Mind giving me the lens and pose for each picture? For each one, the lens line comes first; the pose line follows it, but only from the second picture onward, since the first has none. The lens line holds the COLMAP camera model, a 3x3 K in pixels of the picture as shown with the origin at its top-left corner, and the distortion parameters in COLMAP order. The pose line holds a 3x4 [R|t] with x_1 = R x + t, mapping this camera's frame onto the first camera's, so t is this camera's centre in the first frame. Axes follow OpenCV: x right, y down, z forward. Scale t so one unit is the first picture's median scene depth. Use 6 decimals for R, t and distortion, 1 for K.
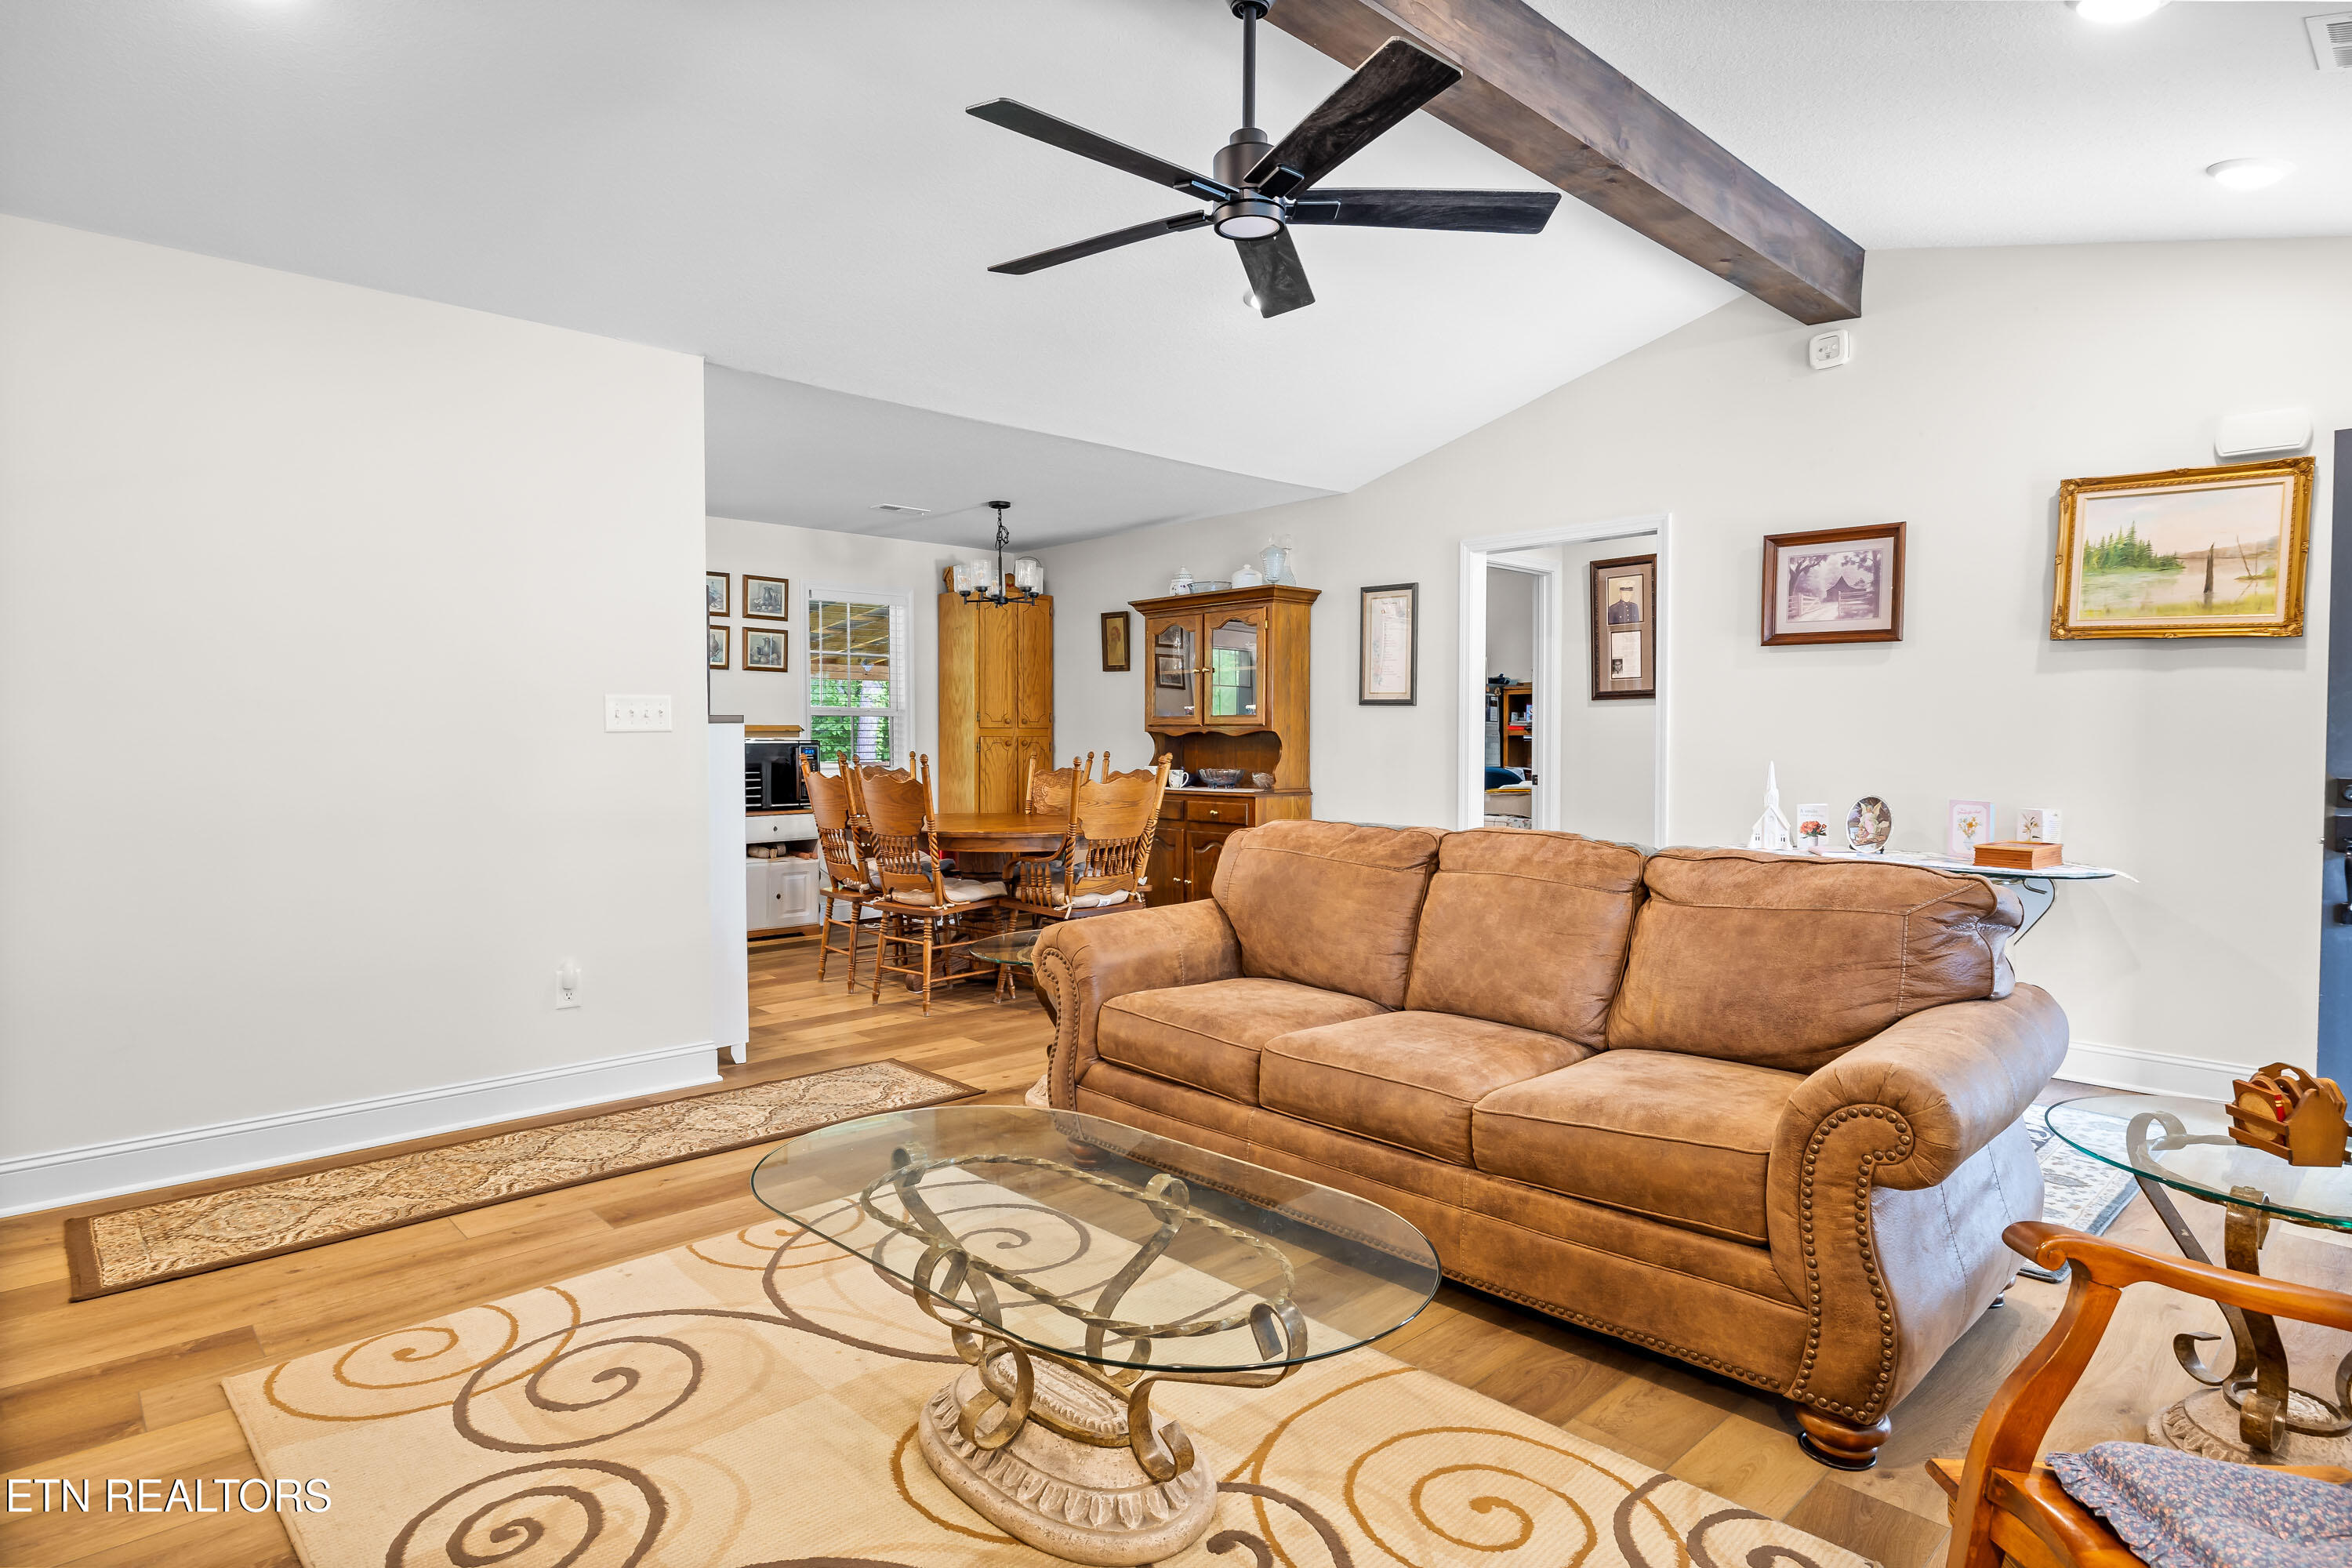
lens RADIAL K [[1260.1, 0, 1166.0], [0, 1260.1, 762.2], [0, 0, 1]] dist [-0.001227, -0.002851]
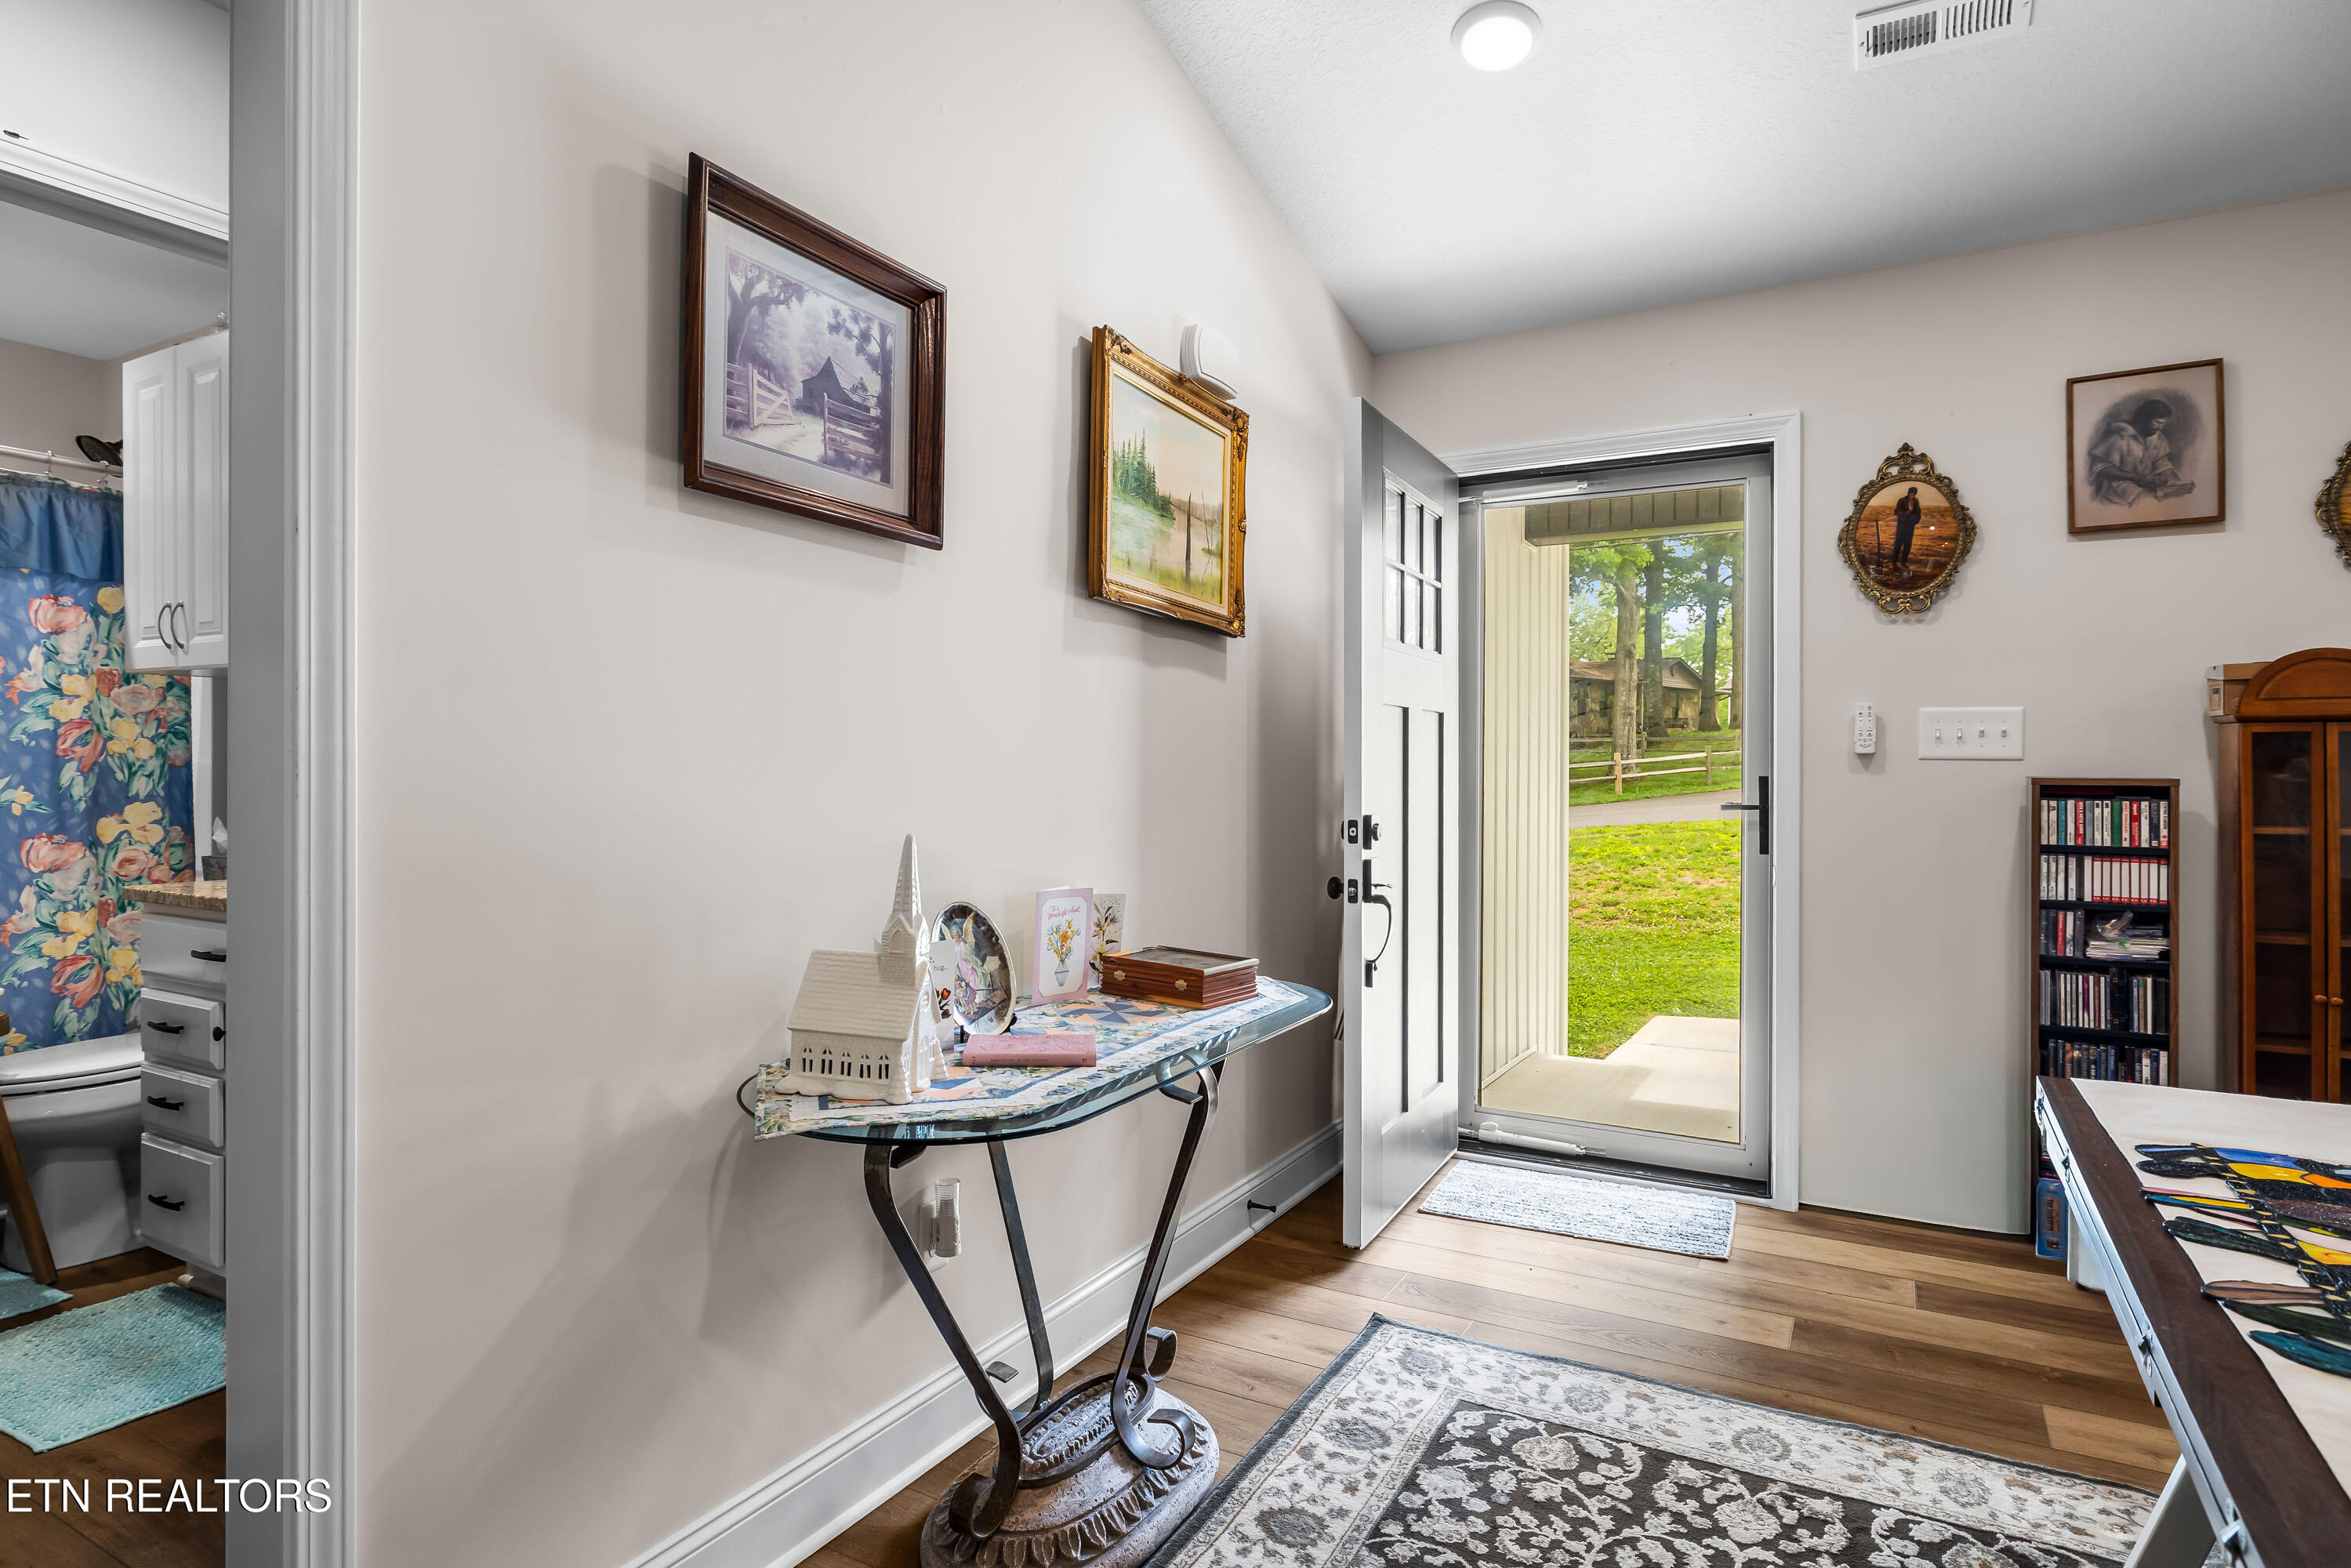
lens RADIAL K [[1259.6, 0, 1193.5], [0, 1259.6, 769.4], [0, 0, 1]] dist [-0.001227, -0.002851]
pose [[-0.301361, -0.004494, 0.953500, 0.124823], [0.015796, 0.999828, 0.009705, -0.020499], [-0.953379, 0.017986, -0.301238, 1.010219]]
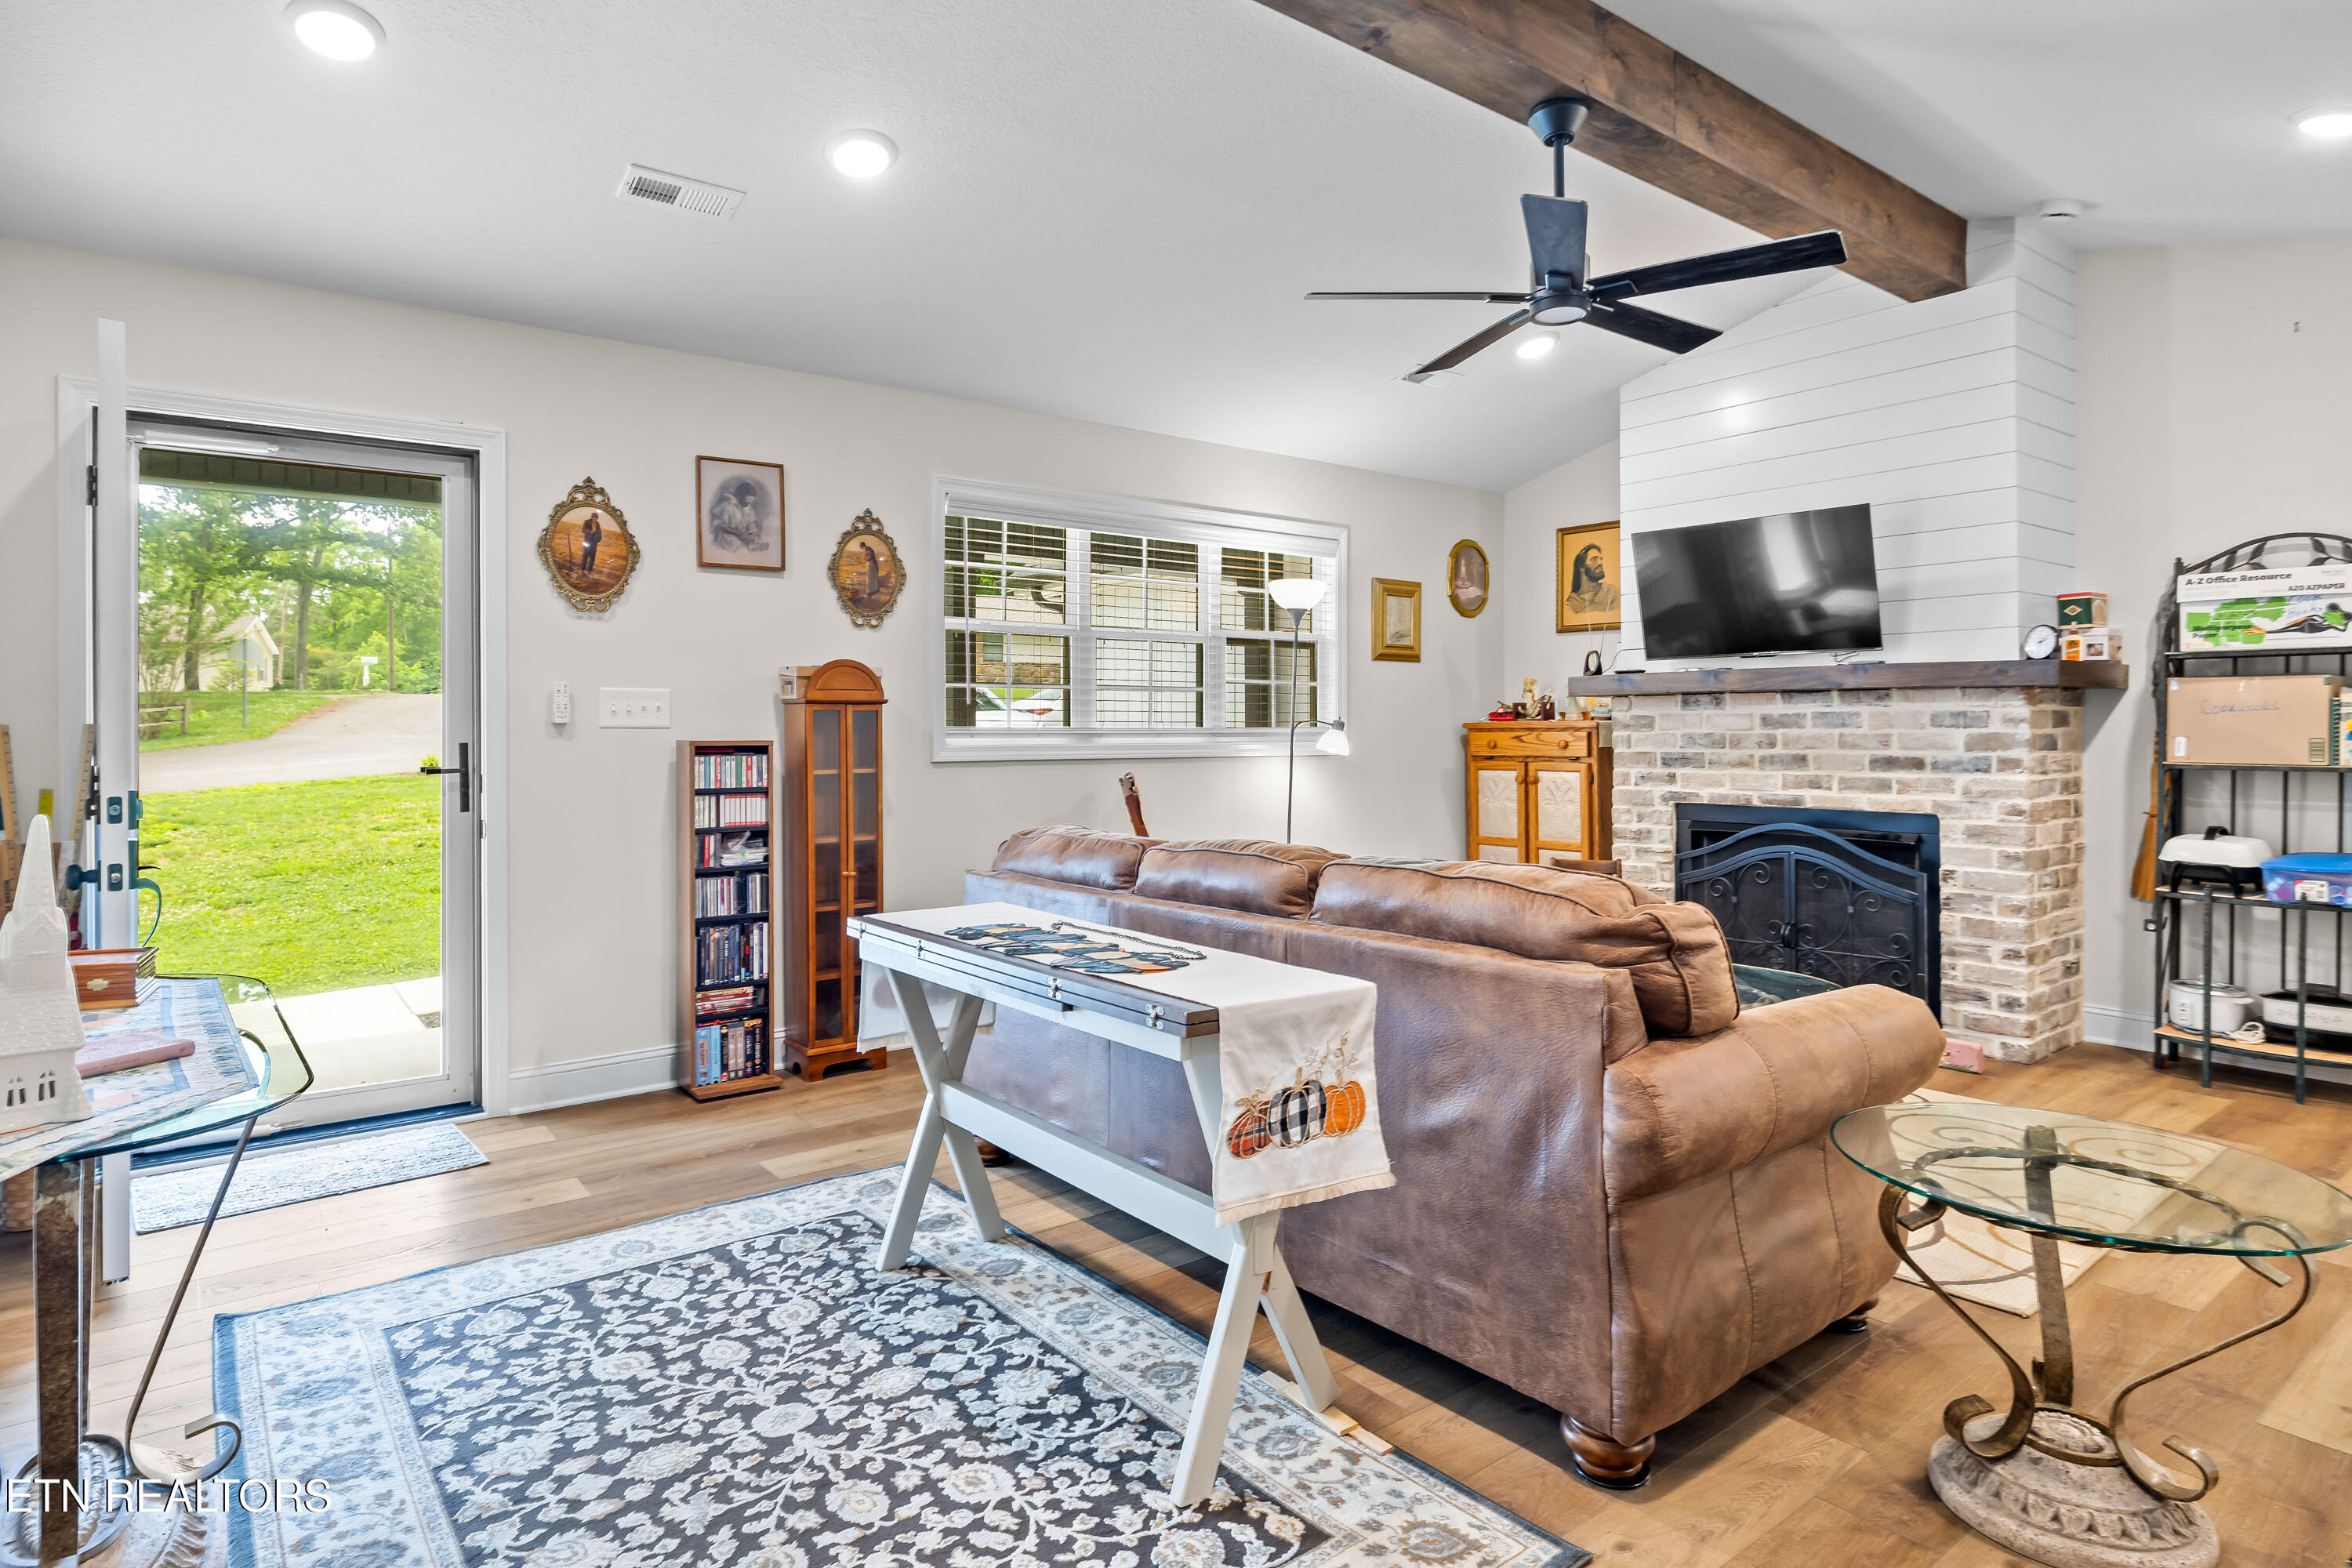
lens RADIAL K [[1260.1, 0, 1153.8], [0, 1260.1, 729.0], [0, 0, 1]] dist [-0.001227, -0.002851]
pose [[-0.994418, 0.003812, 0.105446, 0.185023], [0.005599, 0.999846, 0.016650, -0.024392], [-0.105366, 0.017148, -0.994286, 1.245127]]
